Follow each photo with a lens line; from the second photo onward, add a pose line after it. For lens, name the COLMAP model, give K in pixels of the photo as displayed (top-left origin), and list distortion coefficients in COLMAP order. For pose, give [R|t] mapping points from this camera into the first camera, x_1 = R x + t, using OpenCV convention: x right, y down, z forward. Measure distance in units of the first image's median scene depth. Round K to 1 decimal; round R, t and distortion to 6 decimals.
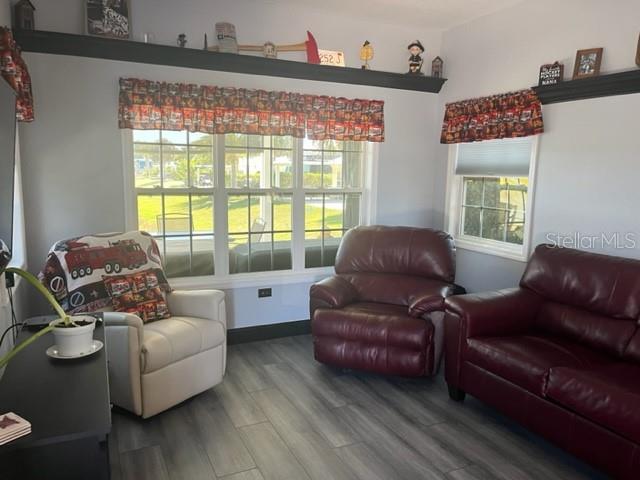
lens RADIAL K [[491.4, 0, 320.0], [0, 491.4, 240.0], [0, 0, 1]] dist [0.037235, -0.009993]
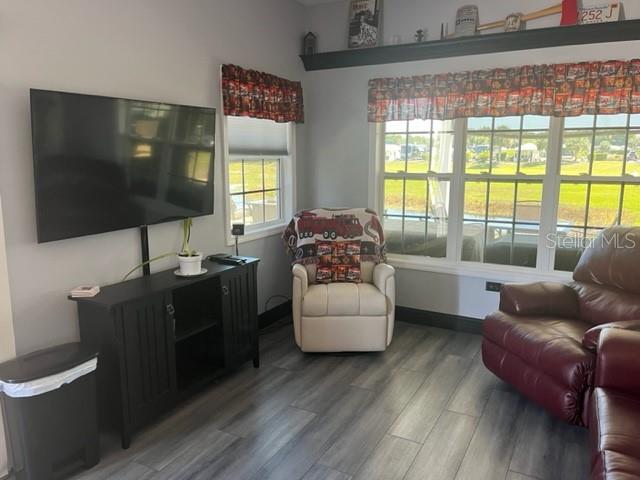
lens RADIAL K [[489.6, 0, 320.0], [0, 489.6, 240.0], [0, 0, 1]] dist [0.048724, -0.078491]
pose [[0.588114, 0.122951, -0.799378, 0.475700], [-0.102884, 0.991721, 0.076841, -0.020377], [0.802208, 0.037052, 0.595894, 0.192810]]
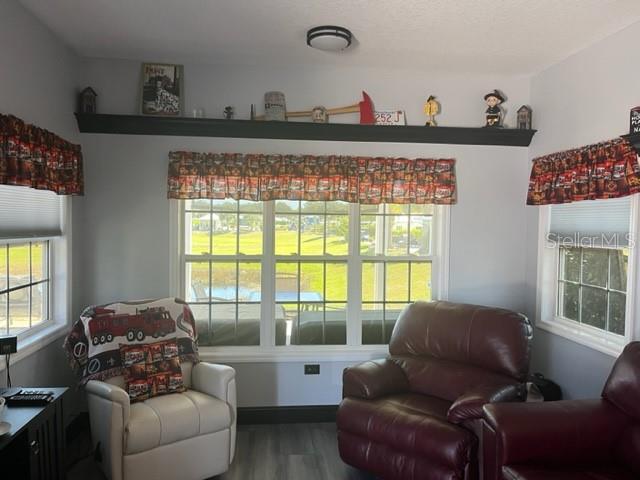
lens RADIAL K [[491.4, 0, 320.0], [0, 491.4, 240.0], [0, 0, 1]] dist [0.037235, -0.009993]
pose [[0.946631, 0.007395, -0.322233, 0.217242], [-0.043187, 0.993632, -0.104068, -0.040769], [0.319412, 0.112431, 0.940923, 0.123724]]
